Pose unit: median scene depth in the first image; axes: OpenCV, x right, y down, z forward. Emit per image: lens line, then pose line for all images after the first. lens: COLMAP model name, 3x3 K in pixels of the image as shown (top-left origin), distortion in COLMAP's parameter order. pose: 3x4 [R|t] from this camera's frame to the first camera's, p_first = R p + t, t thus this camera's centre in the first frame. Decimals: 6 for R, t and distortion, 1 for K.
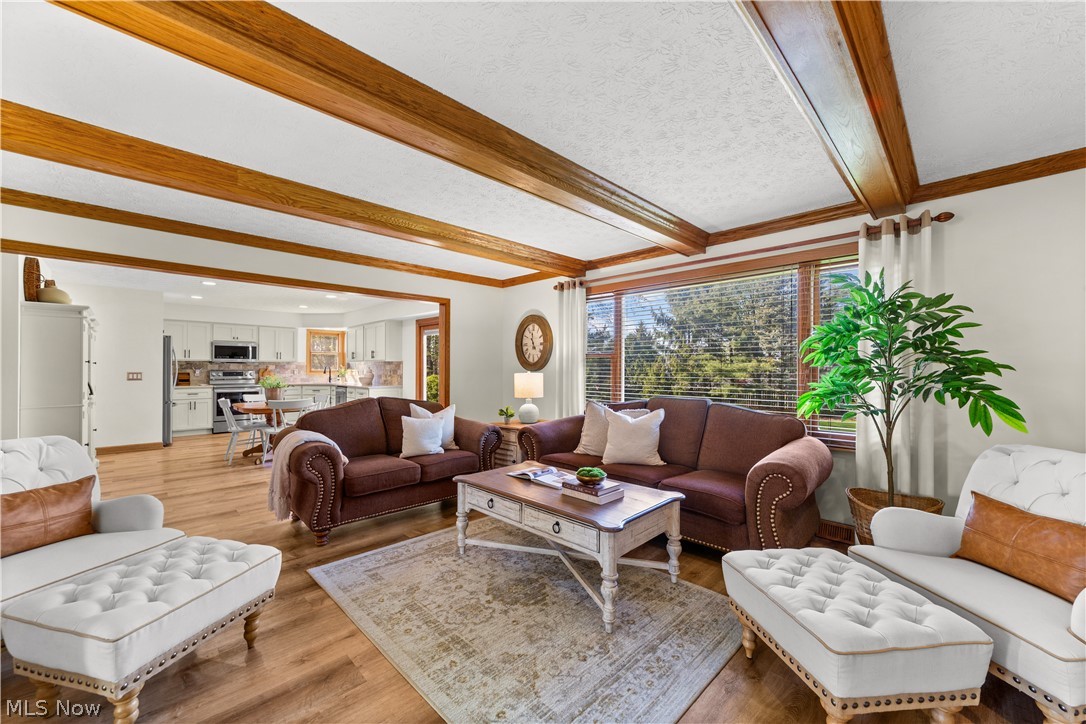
lens RADIAL K [[420.0, 0, 537.6], [0, 420.0, 367.3], [0, 0, 1]] dist [-0.001728, 0.000288]
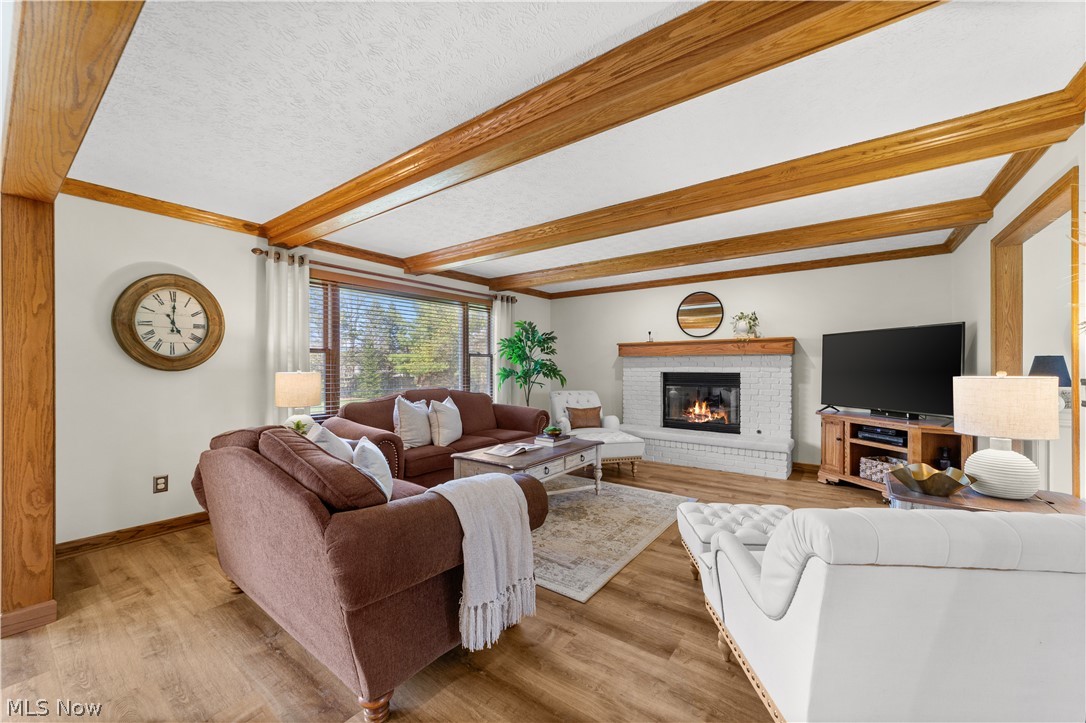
lens RADIAL K [[420.0, 0, 537.6], [0, 420.0, 366.8], [0, 0, 1]] dist [-0.001728, 0.000288]
pose [[-0.143683, -0.009021, 0.989583, -1.282396], [-0.001154, 0.999959, 0.008949, -0.005168], [-0.989623, 0.000144, -0.143687, 1.128801]]
